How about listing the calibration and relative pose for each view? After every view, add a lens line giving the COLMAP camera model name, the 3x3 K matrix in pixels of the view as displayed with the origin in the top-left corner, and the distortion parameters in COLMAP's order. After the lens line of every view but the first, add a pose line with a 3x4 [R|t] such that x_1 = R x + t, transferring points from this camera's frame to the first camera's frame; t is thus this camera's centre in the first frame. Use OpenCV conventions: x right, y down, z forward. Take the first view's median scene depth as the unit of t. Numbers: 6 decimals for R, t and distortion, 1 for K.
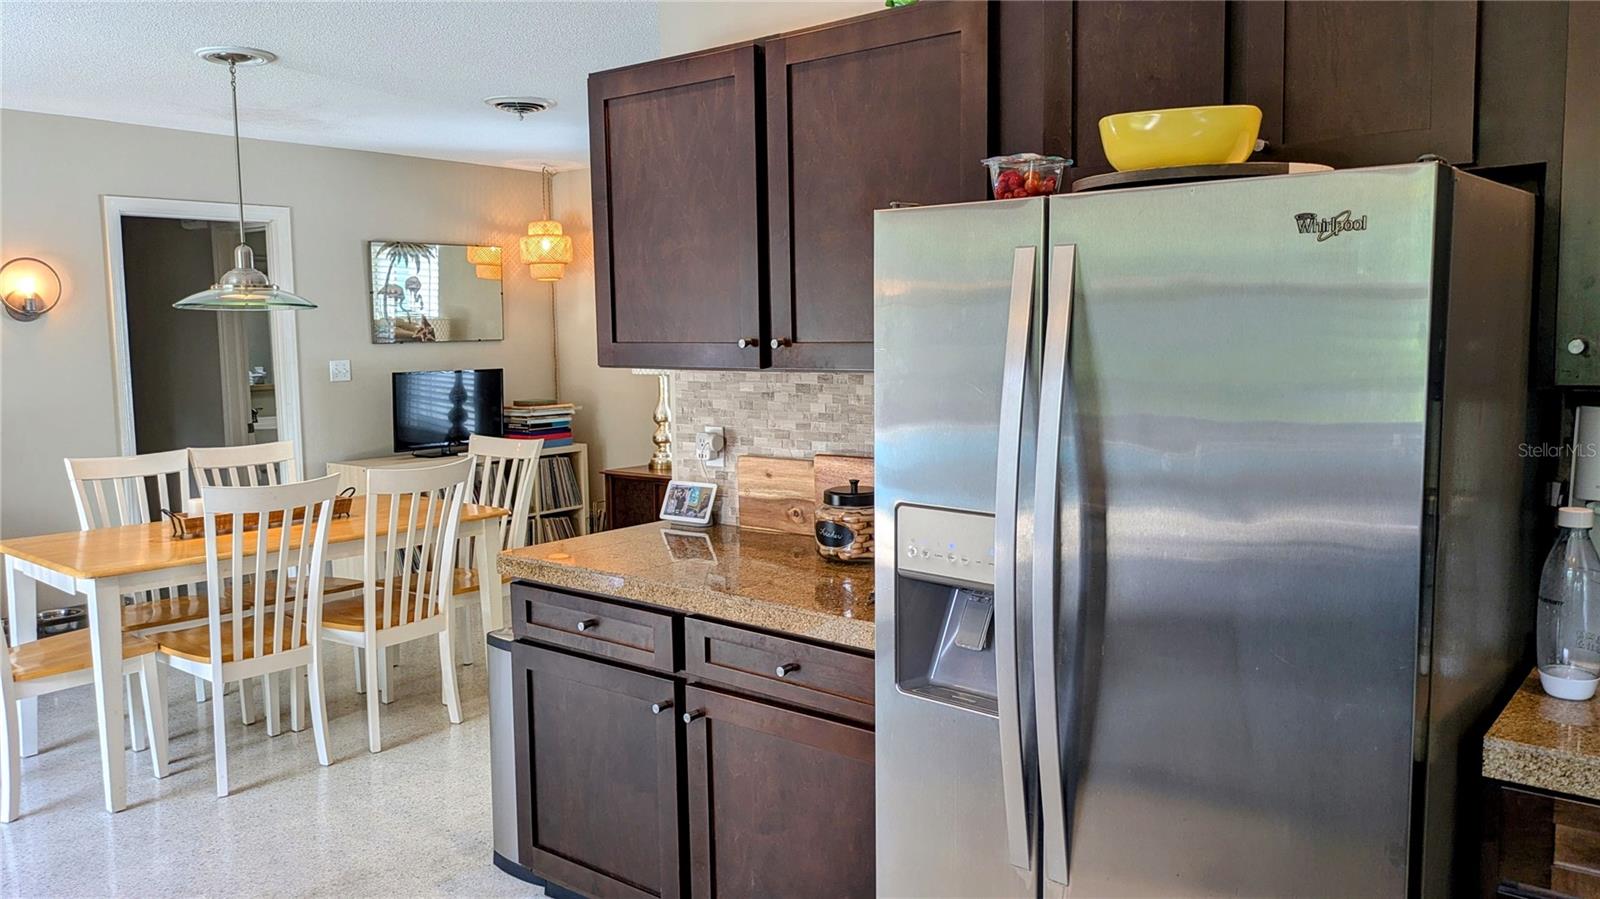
lens RADIAL K [[1162.3, 0, 802.6], [0, 1162.3, 449.6], [0, 0, 1]] dist [-0.077732, -0.002333]
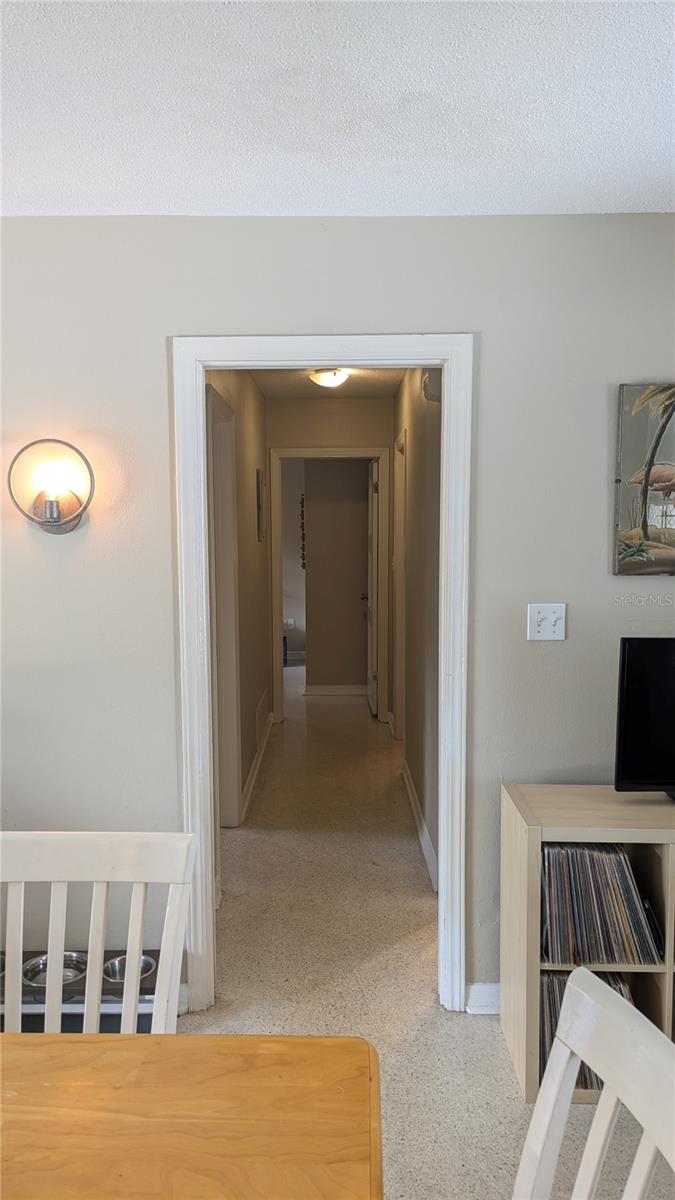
lens RADIAL K [[871.7, 0, 337.3], [0, 871.7, 597.9], [0, 0, 1]] dist [-0.077732, -0.002333]
pose [[0.643723, 0.062074, -0.762737, -0.172543], [-0.071167, 0.997241, 0.021096, -0.094635], [0.761942, 0.040701, 0.646365, 0.757162]]
